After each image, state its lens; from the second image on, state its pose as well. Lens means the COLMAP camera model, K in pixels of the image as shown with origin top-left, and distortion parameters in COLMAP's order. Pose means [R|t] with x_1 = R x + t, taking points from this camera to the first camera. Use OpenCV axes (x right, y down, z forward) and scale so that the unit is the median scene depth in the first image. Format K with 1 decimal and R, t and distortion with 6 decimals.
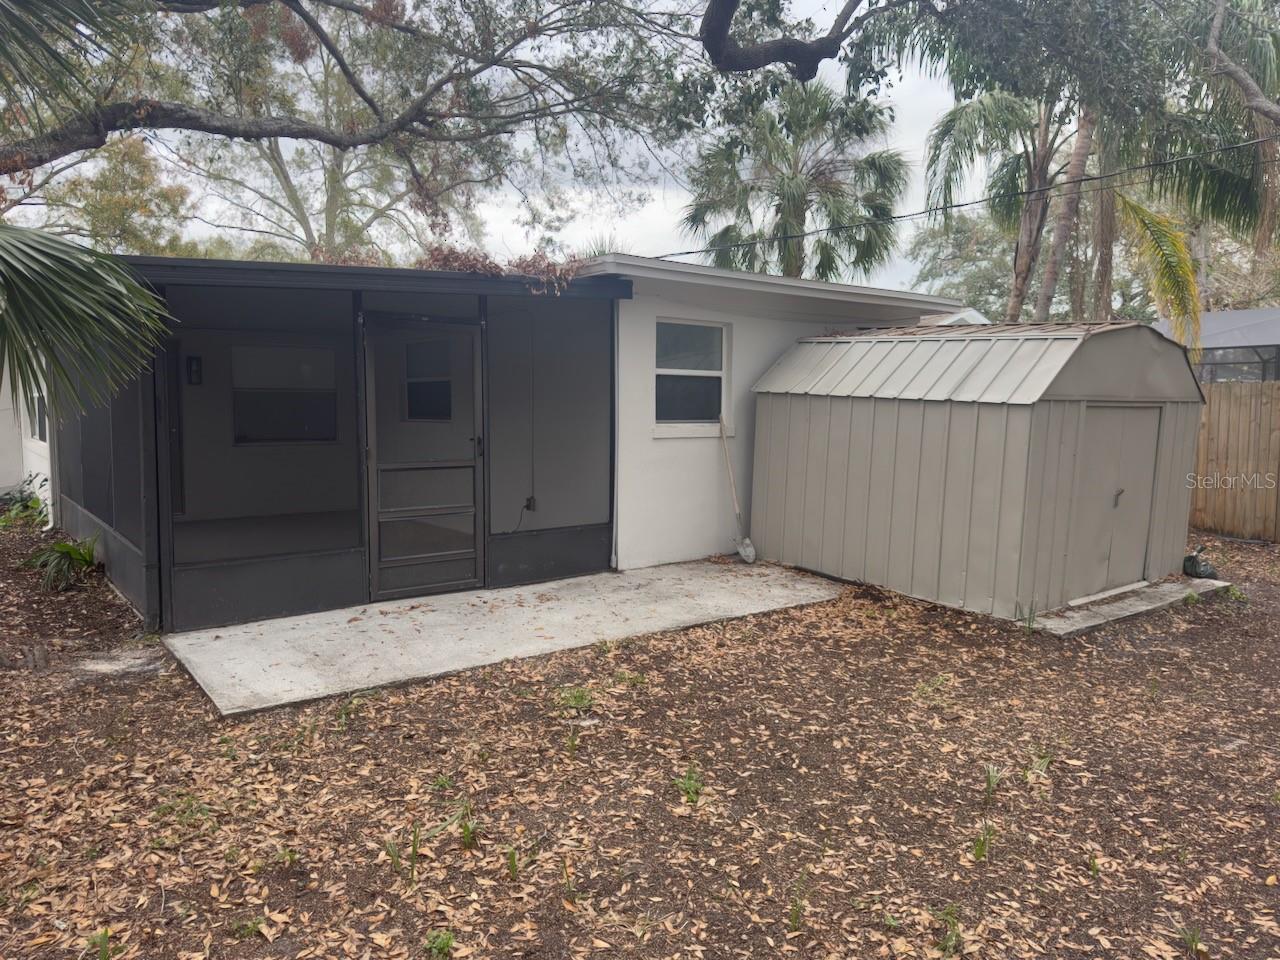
lens RADIAL K [[890.0, 0, 640.0], [0, 890.0, 480.0], [0, 0, 1]] dist [0.005626, 0.000976]
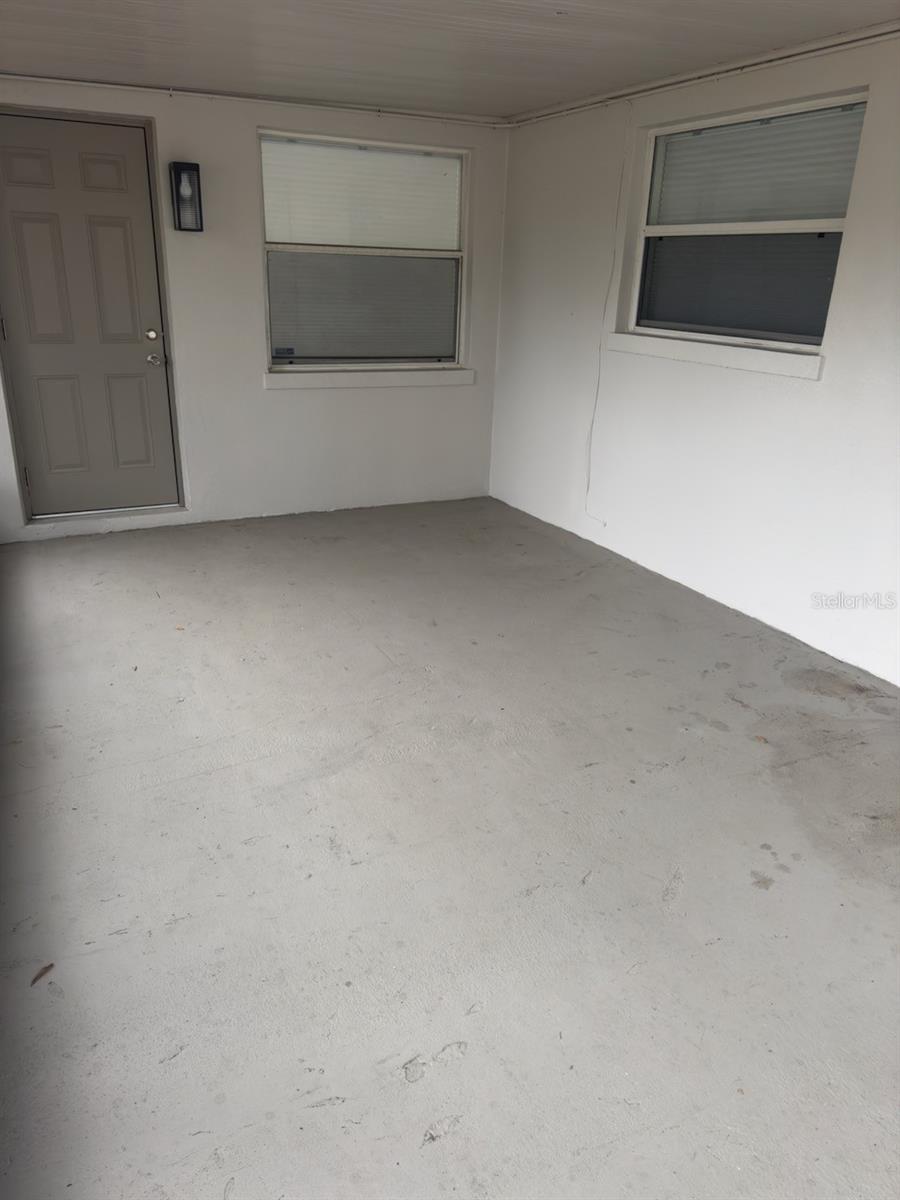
lens RADIAL K [[834.3, 0, 450.0], [0, 834.3, 600.0], [0, 0, 1]] dist [0.005626, 0.000976]
pose [[0.985715, 0.082529, -0.146814, -0.279356], [-0.036790, 0.956172, 0.290485, -0.054786], [0.164353, -0.280934, 0.945550, 0.544658]]
